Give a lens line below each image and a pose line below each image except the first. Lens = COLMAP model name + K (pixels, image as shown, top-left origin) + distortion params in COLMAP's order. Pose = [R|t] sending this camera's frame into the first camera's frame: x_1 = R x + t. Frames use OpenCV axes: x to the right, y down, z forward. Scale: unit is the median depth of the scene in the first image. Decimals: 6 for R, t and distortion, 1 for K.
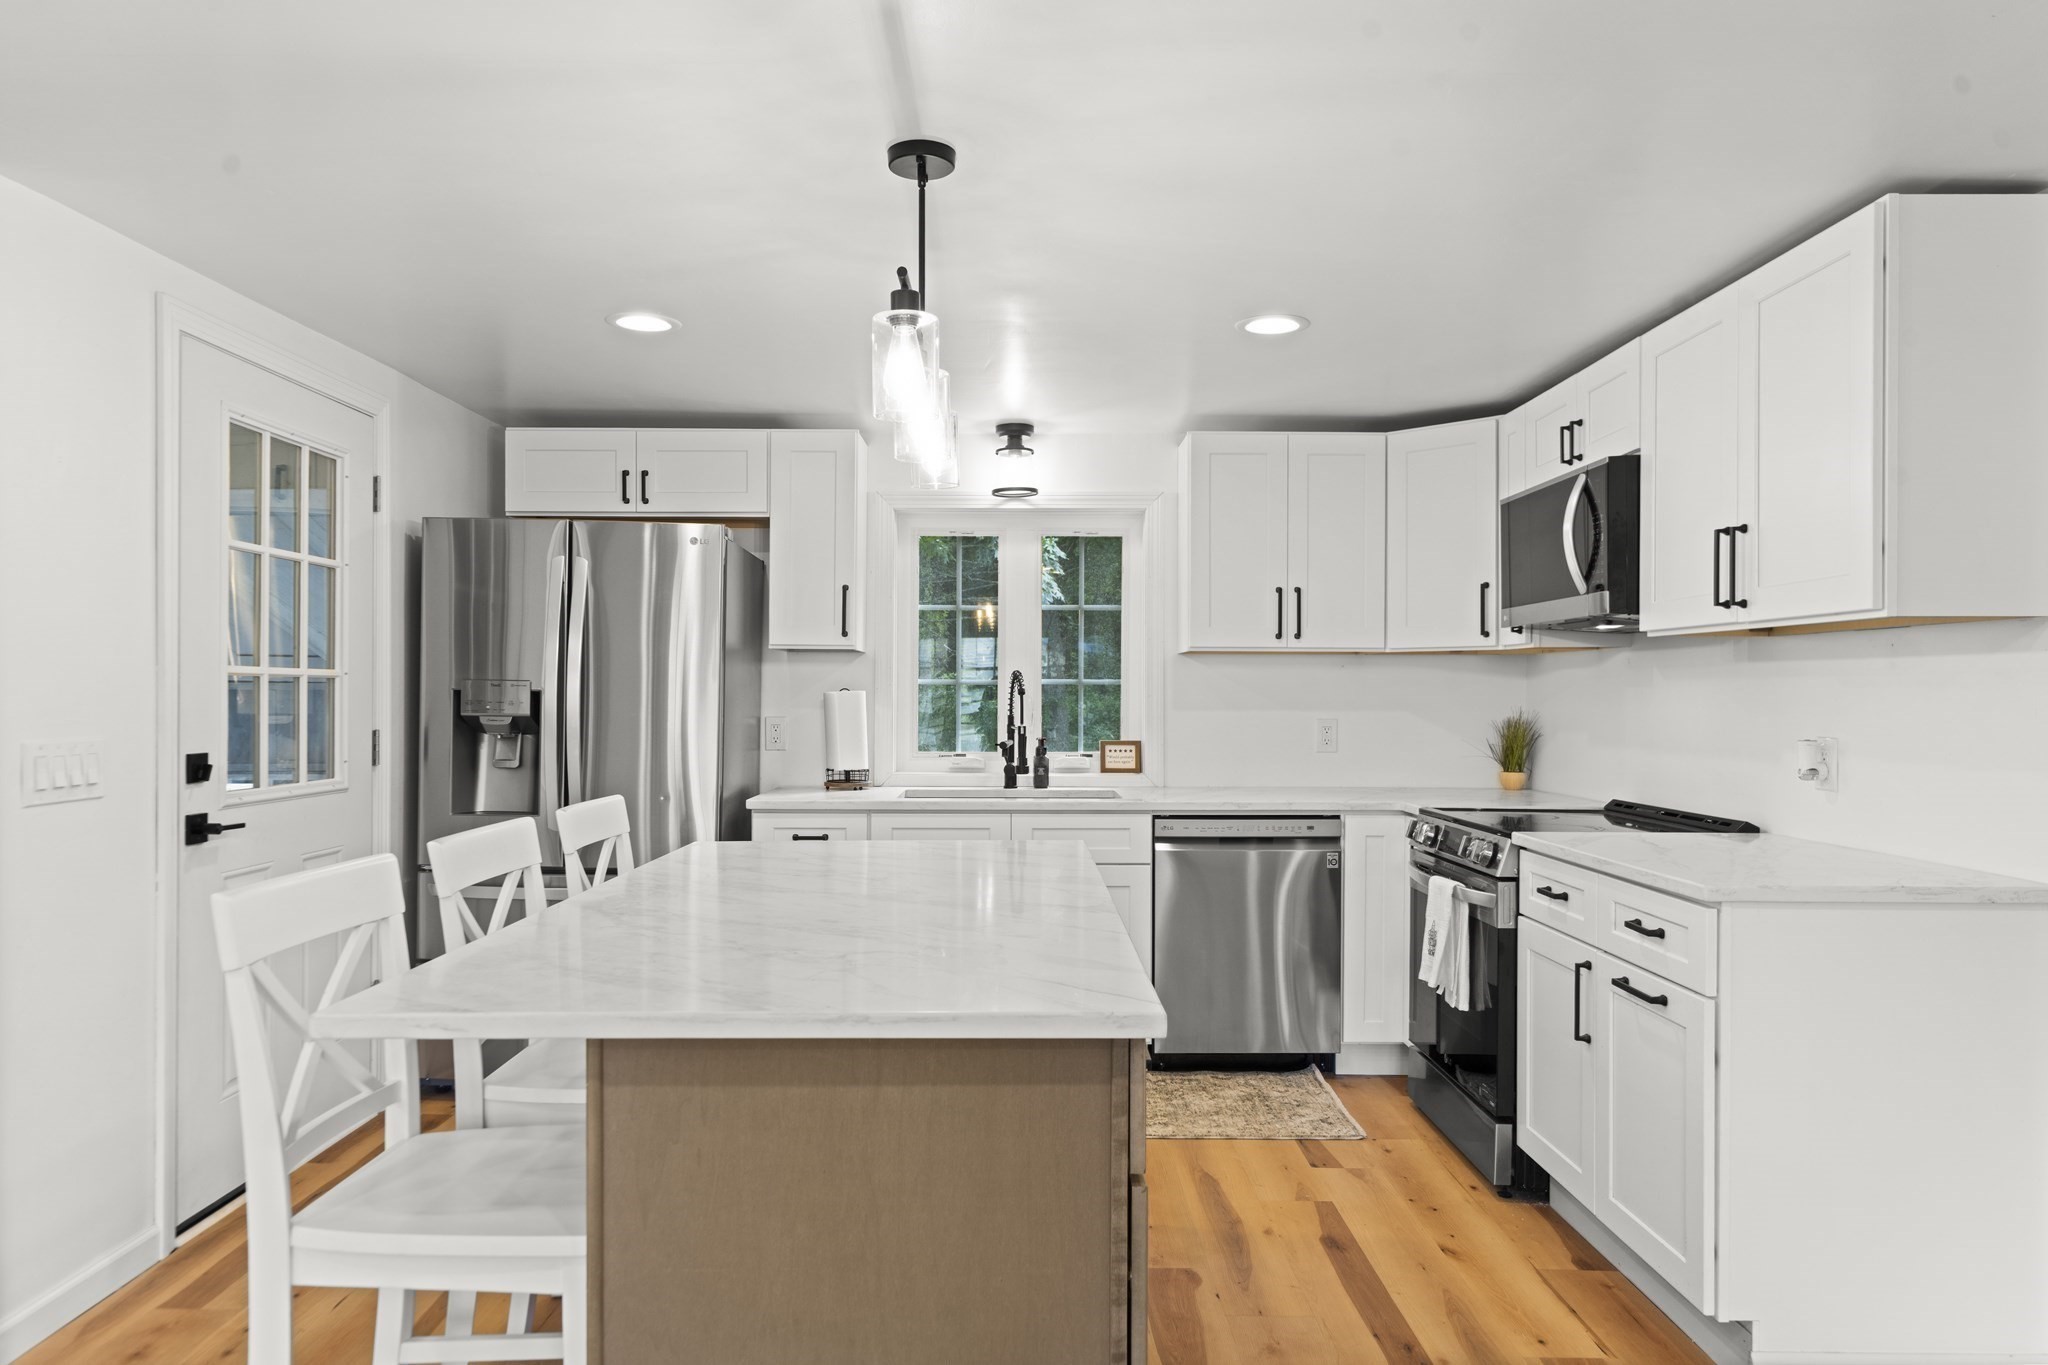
lens RADIAL K [[1335.9, 0, 1024.0], [0, 1335.9, 682.5], [0, 0, 1]] dist [-0.001830, -0.000624]
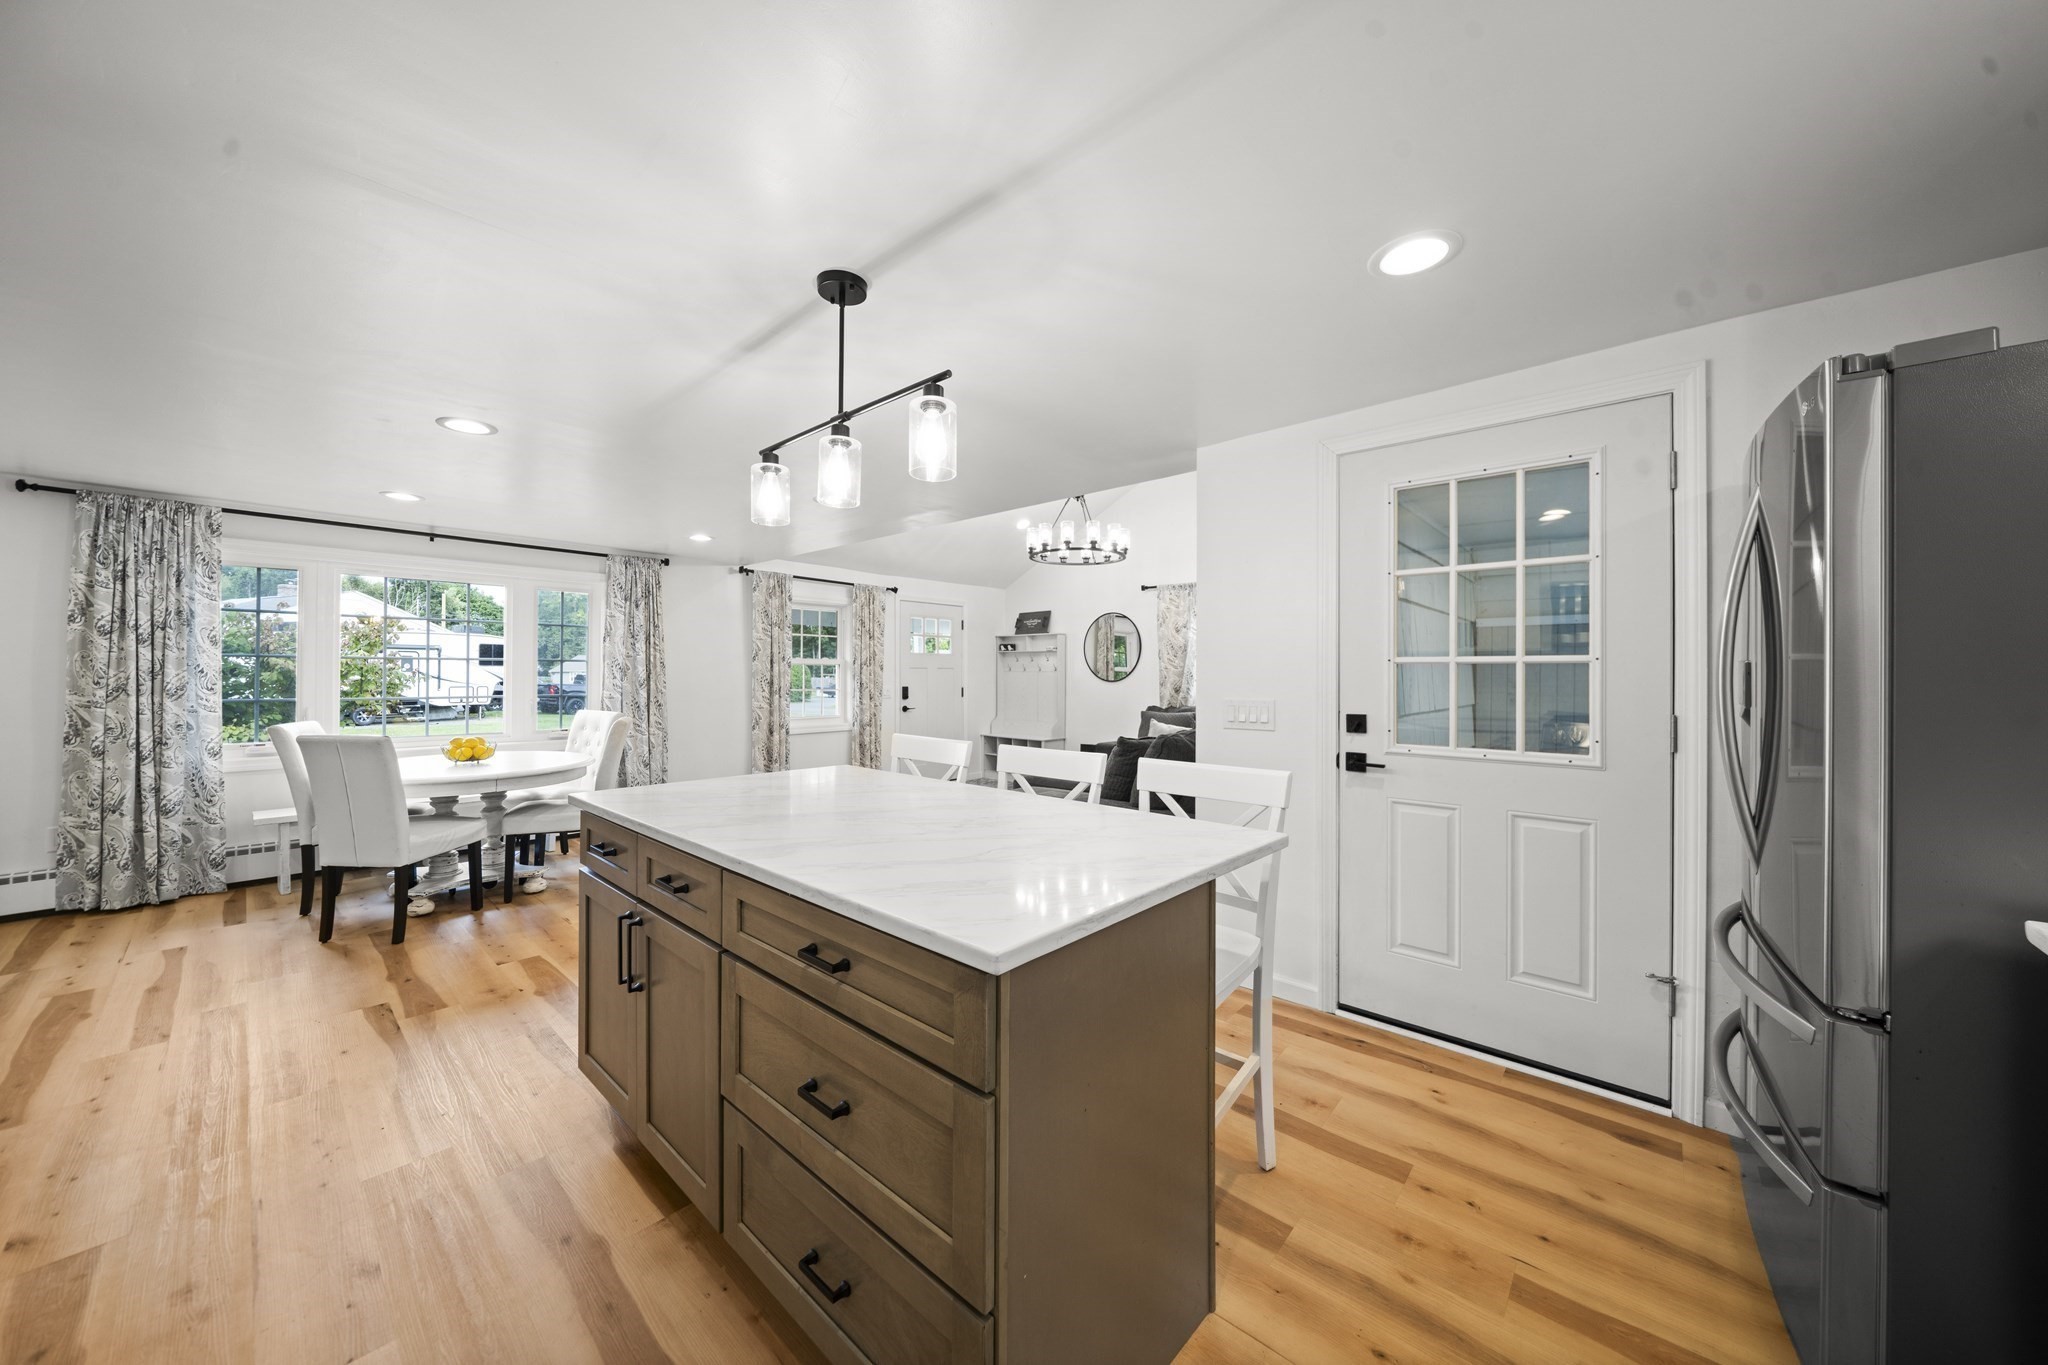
lens RADIAL K [[708.3, 0, 1023.0], [0, 708.3, 677.4], [0, 0, 1]] dist [-0.000514, -0.000082]
pose [[-0.672823, -0.006075, -0.739778, 0.265234], [-0.001812, 0.999977, -0.006563, 0.015322], [0.739801, -0.003075, -0.672819, 1.271104]]
